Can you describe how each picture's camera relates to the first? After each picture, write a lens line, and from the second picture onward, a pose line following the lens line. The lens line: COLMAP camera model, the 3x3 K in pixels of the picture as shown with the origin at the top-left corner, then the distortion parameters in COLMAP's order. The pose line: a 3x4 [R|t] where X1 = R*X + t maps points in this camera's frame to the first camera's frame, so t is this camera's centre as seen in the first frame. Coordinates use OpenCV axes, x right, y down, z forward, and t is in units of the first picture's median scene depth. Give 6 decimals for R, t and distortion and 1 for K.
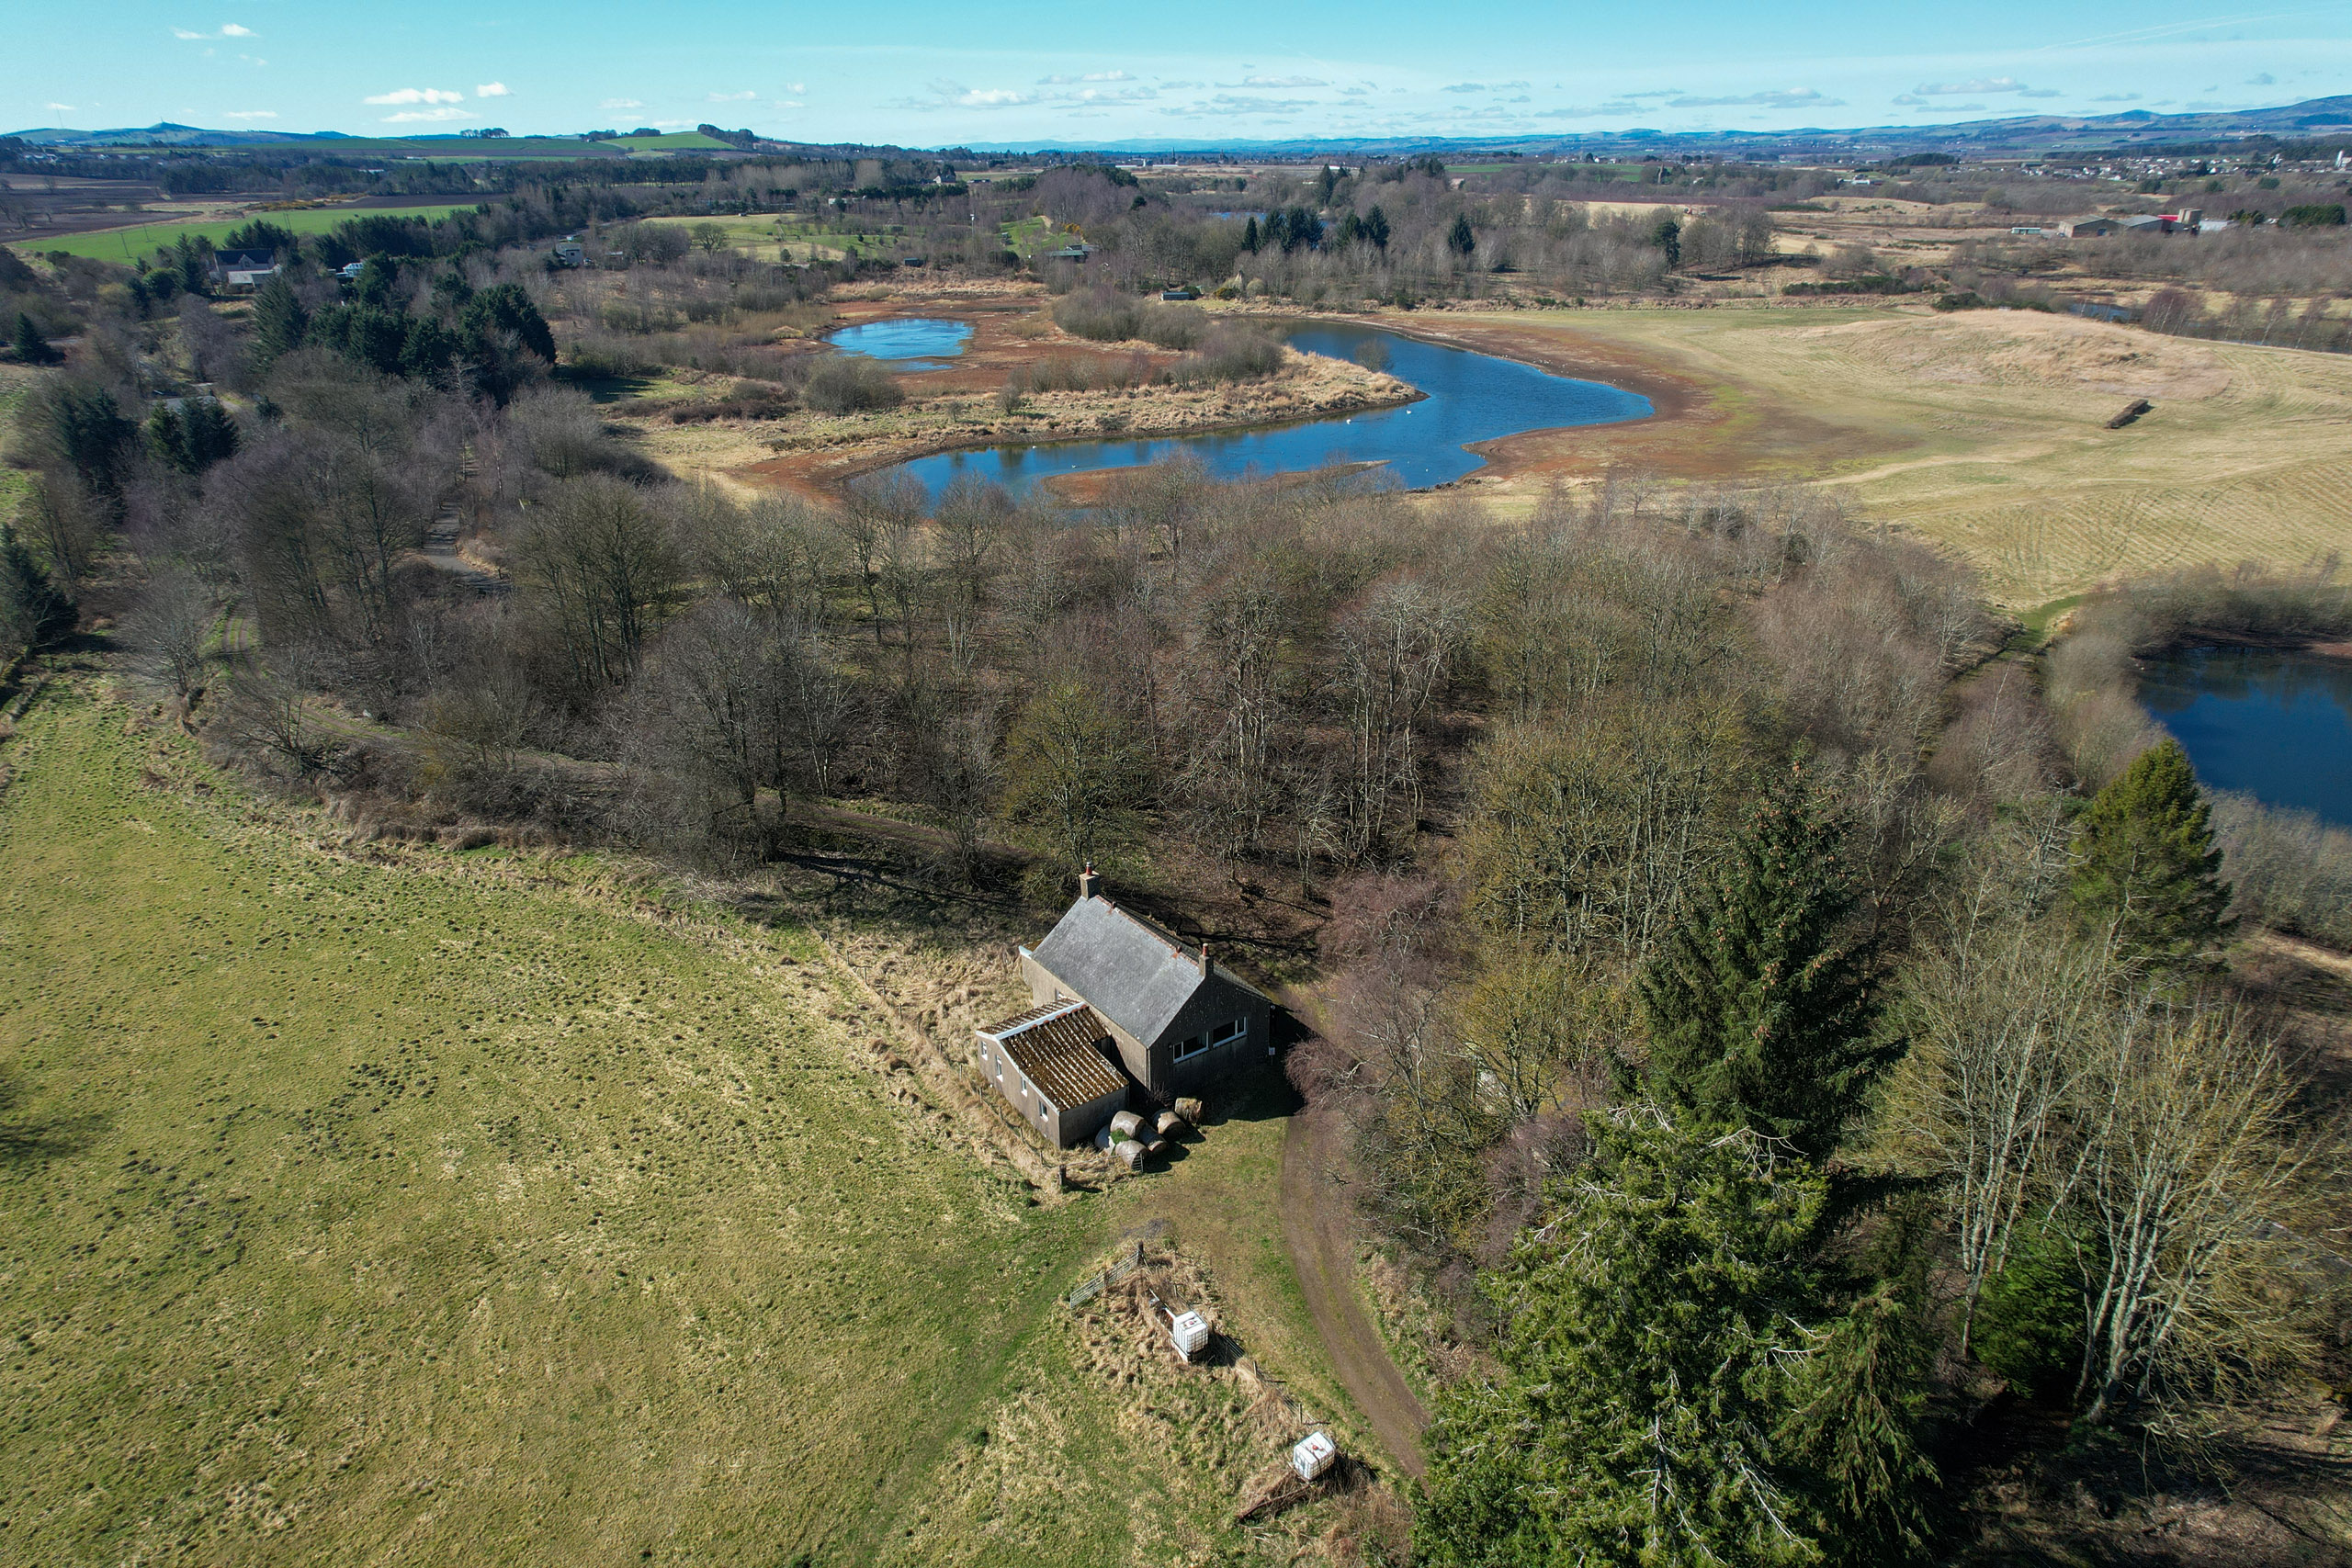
lens RADIAL K [[1506.6, 0, 1176.0], [0, 1506.6, 784.0], [0, 0, 1]] dist [-0.064687, 0.059660]
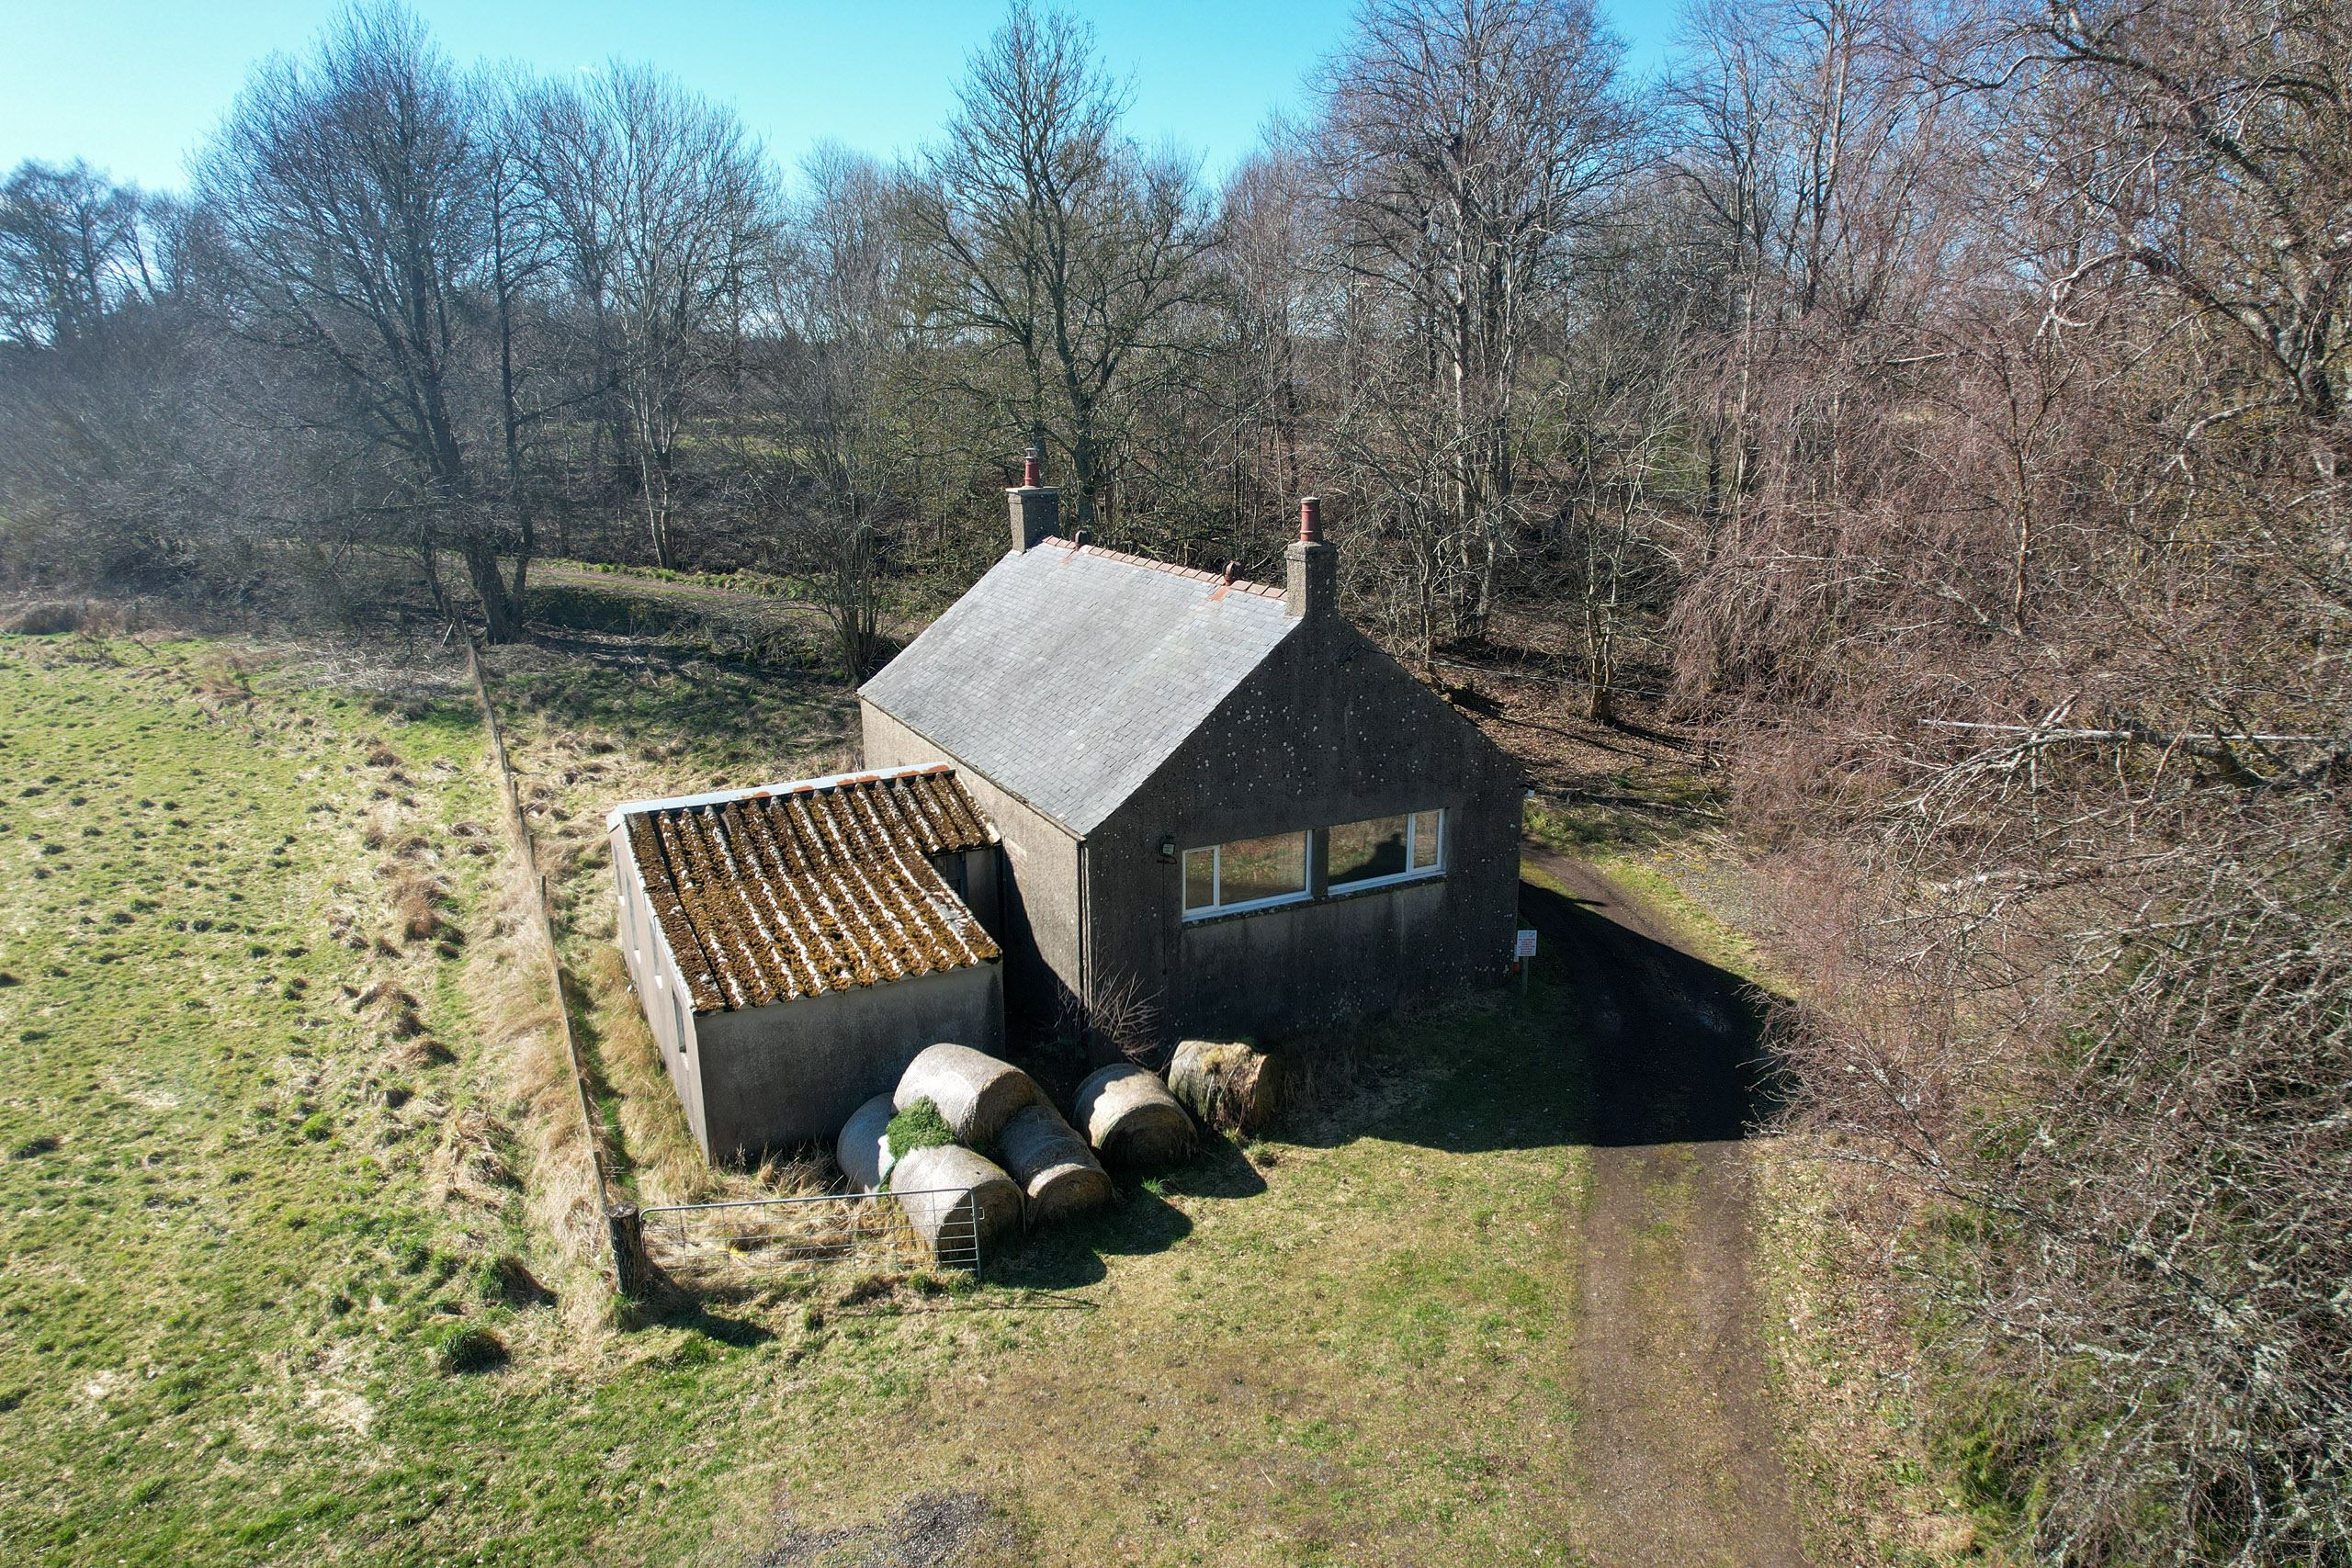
lens RADIAL K [[1498.9, 0, 1176.0], [0, 1498.9, 784.0], [0, 0, 1]] dist [-0.043735, 0.000554]
pose [[0.988887, 0.046064, -0.141351, 0.036814], [-0.065747, 0.988261, -0.137904, 0.198984], [0.133339, 0.145665, 0.980307, 0.715222]]
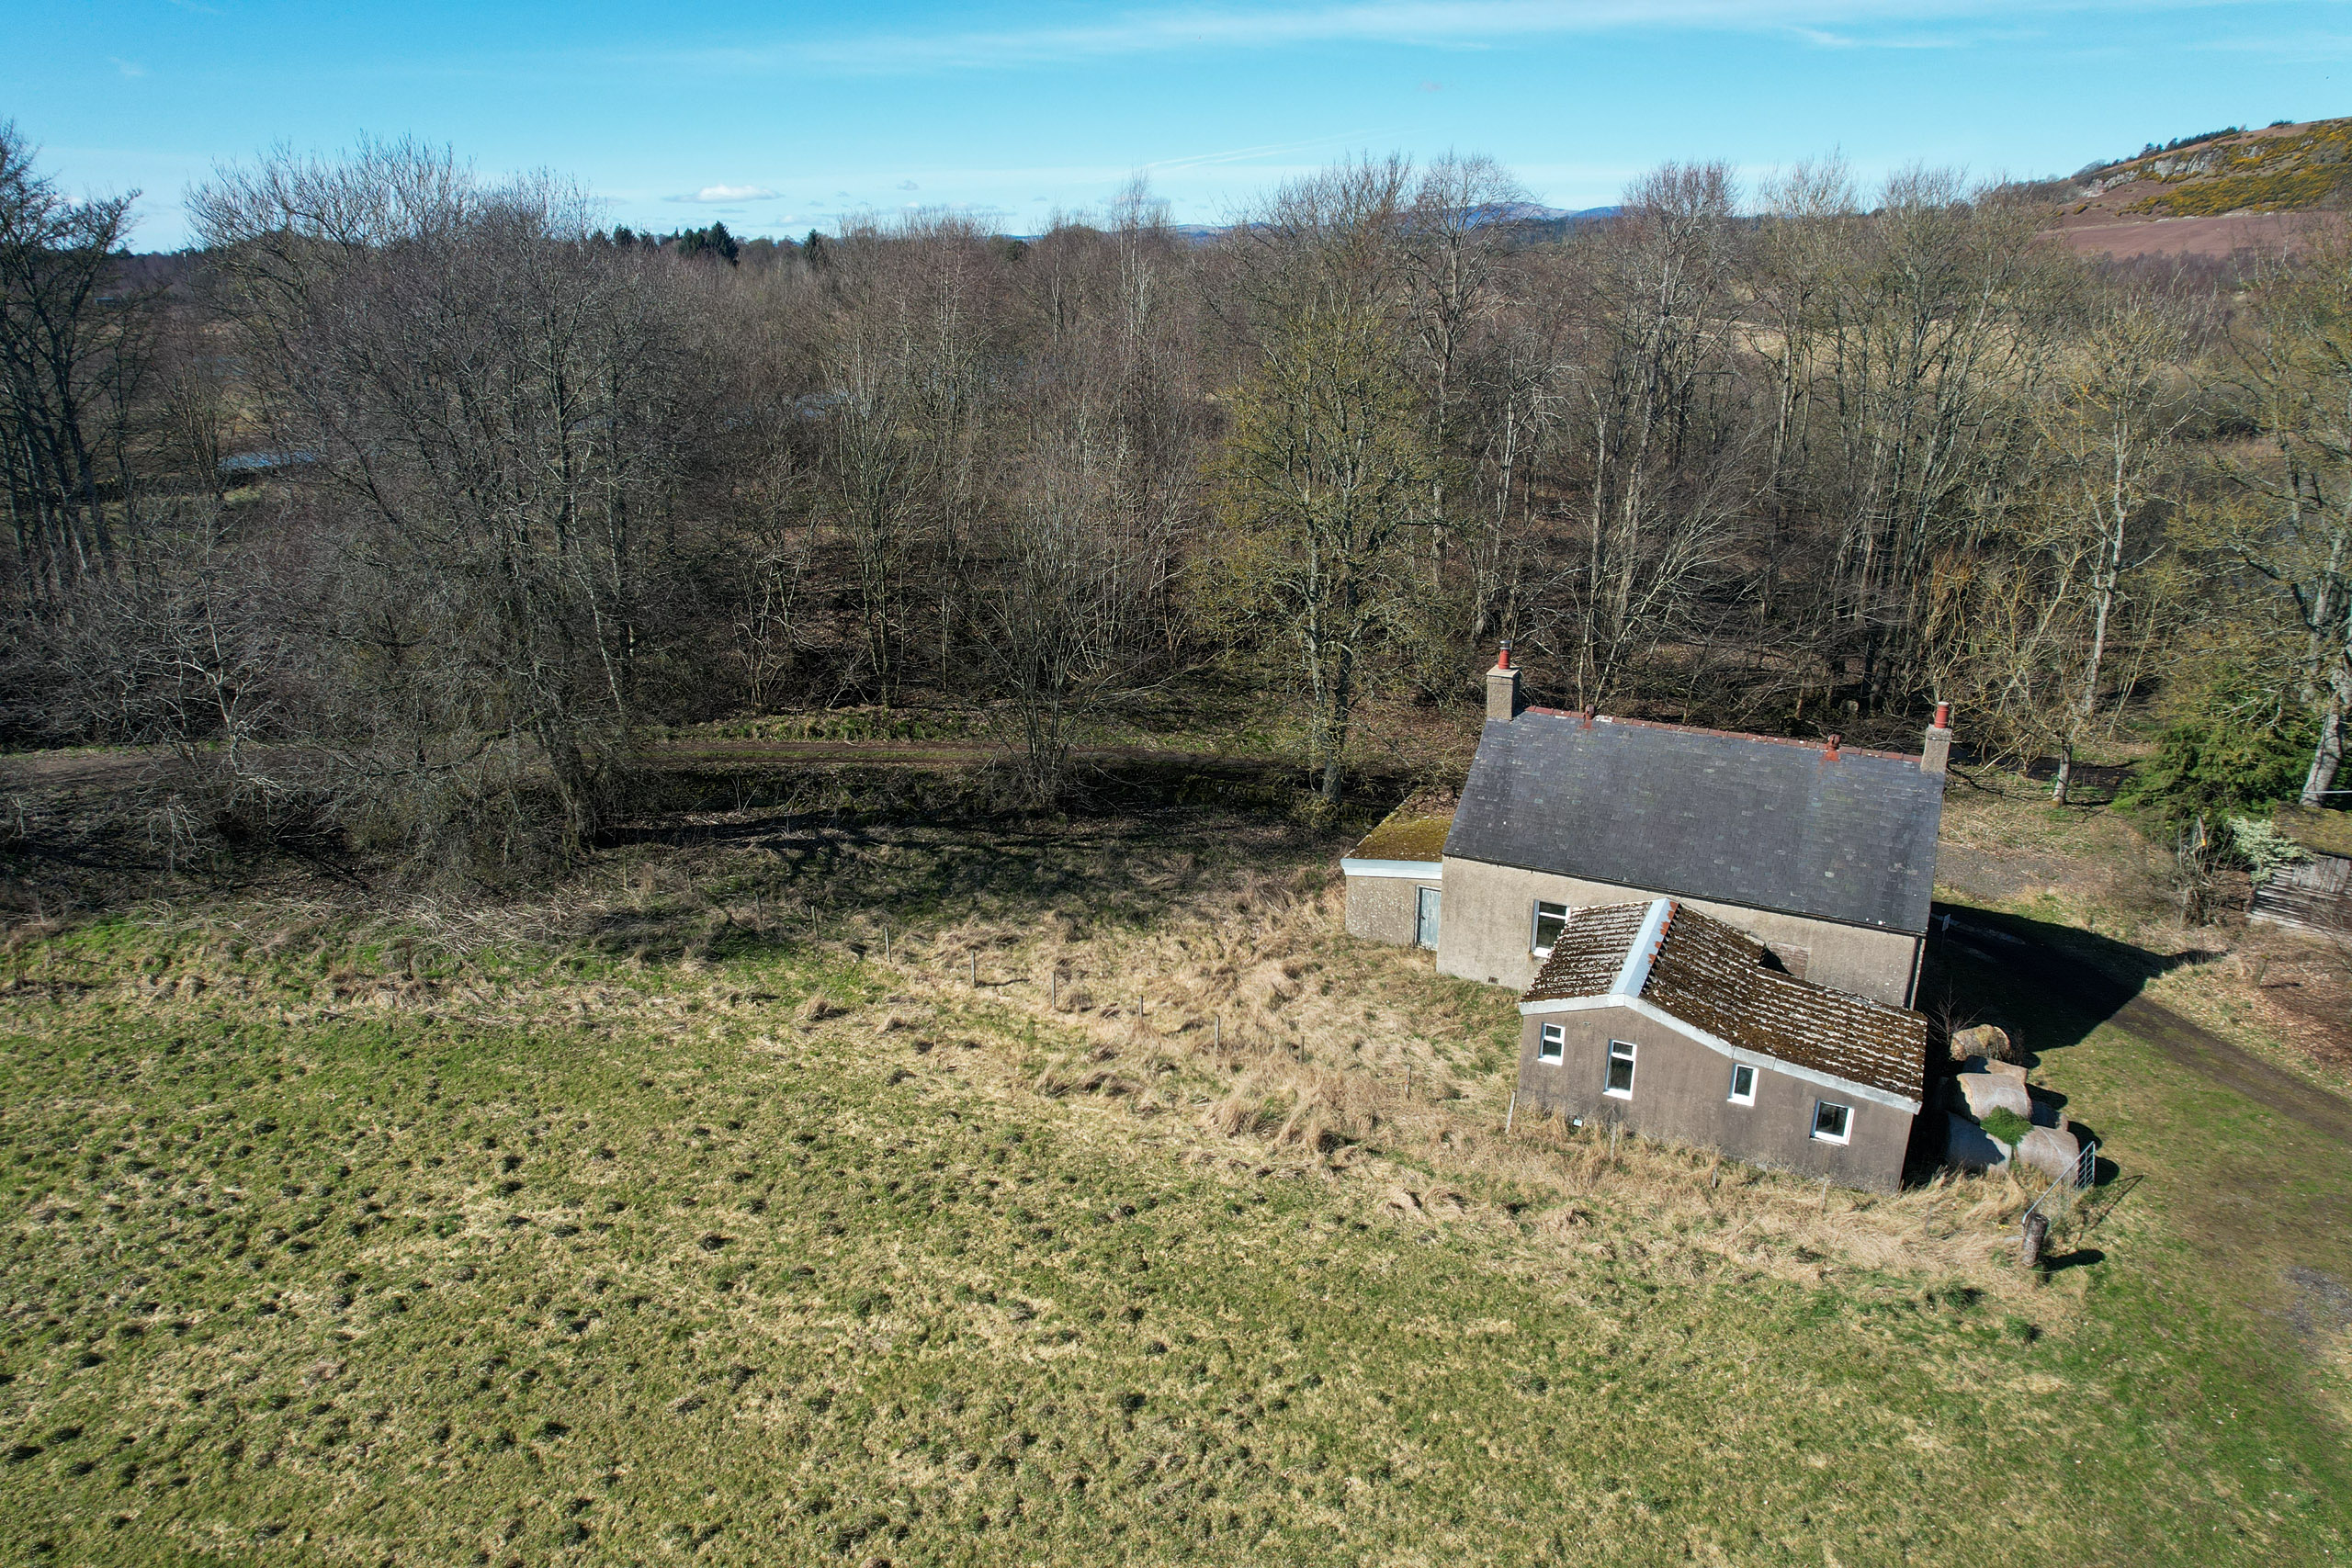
lens RADIAL K [[1498.9, 0, 1176.0], [0, 1498.9, 784.0], [0, 0, 1]] dist [-0.043735, 0.000554]
pose [[0.886019, -0.153049, 0.437660, -0.407126], [0.181075, 0.983206, -0.022749, 0.097132], [-0.426828, 0.099405, 0.898853, 0.673263]]
